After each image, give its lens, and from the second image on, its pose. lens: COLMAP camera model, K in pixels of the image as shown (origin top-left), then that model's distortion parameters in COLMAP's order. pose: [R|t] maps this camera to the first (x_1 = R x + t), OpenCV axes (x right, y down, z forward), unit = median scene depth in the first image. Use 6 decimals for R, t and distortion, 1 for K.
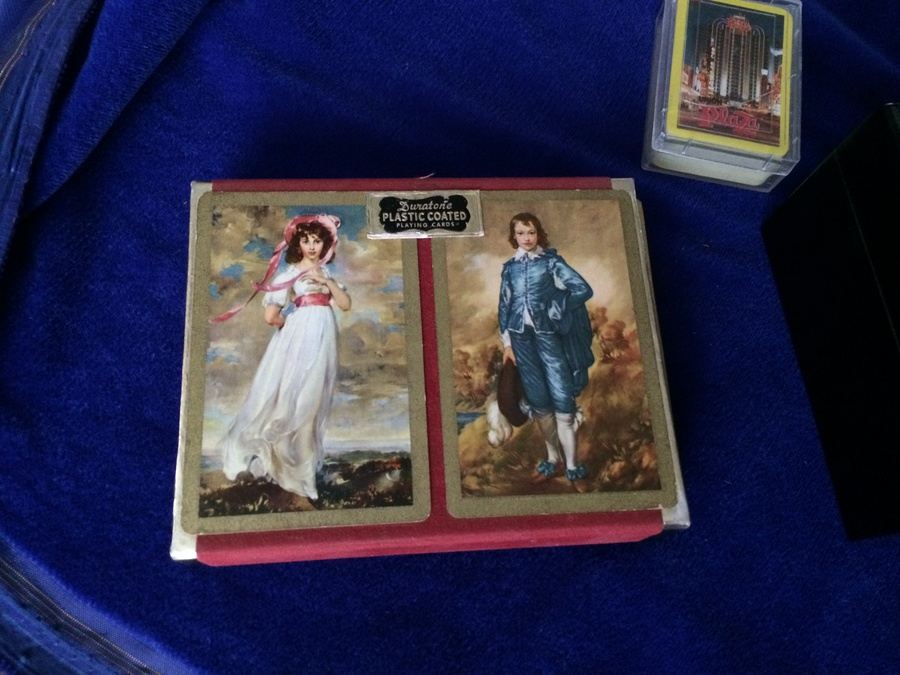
lens RADIAL K [[727.7, 0, 450.0], [0, 727.7, 337.5], [0, 0, 1]] dist [0.001907, -0.005853]
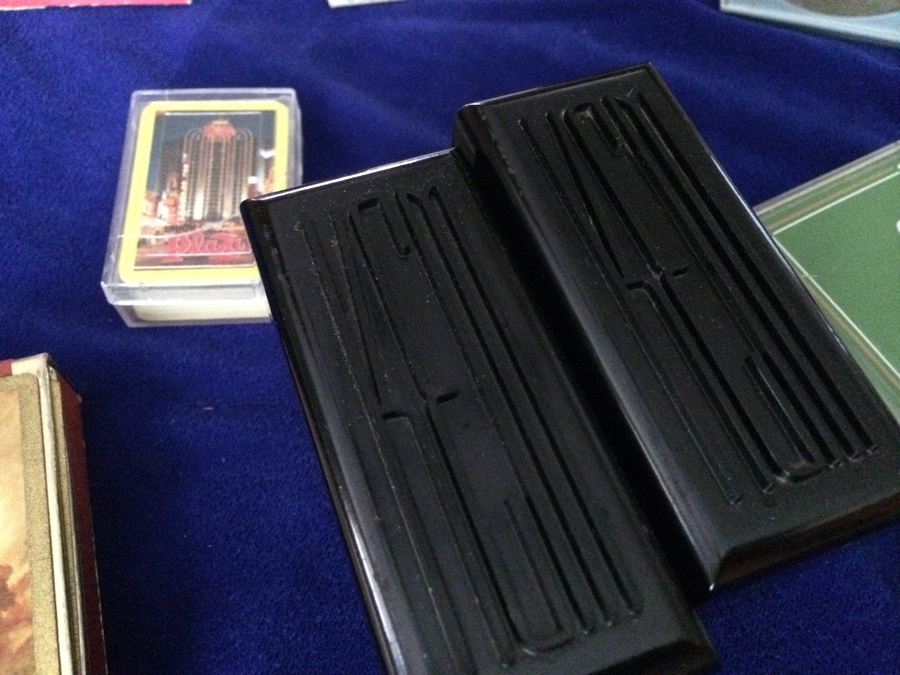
lens RADIAL K [[727.7, 0, 450.0], [0, 727.7, 337.5], [0, 0, 1]] dist [0.001907, -0.005853]
pose [[0.972377, -0.219544, 0.079266, 0.553359], [0.228944, 0.963221, -0.140678, -0.032106], [-0.045465, 0.154940, 0.986877, 0.222269]]
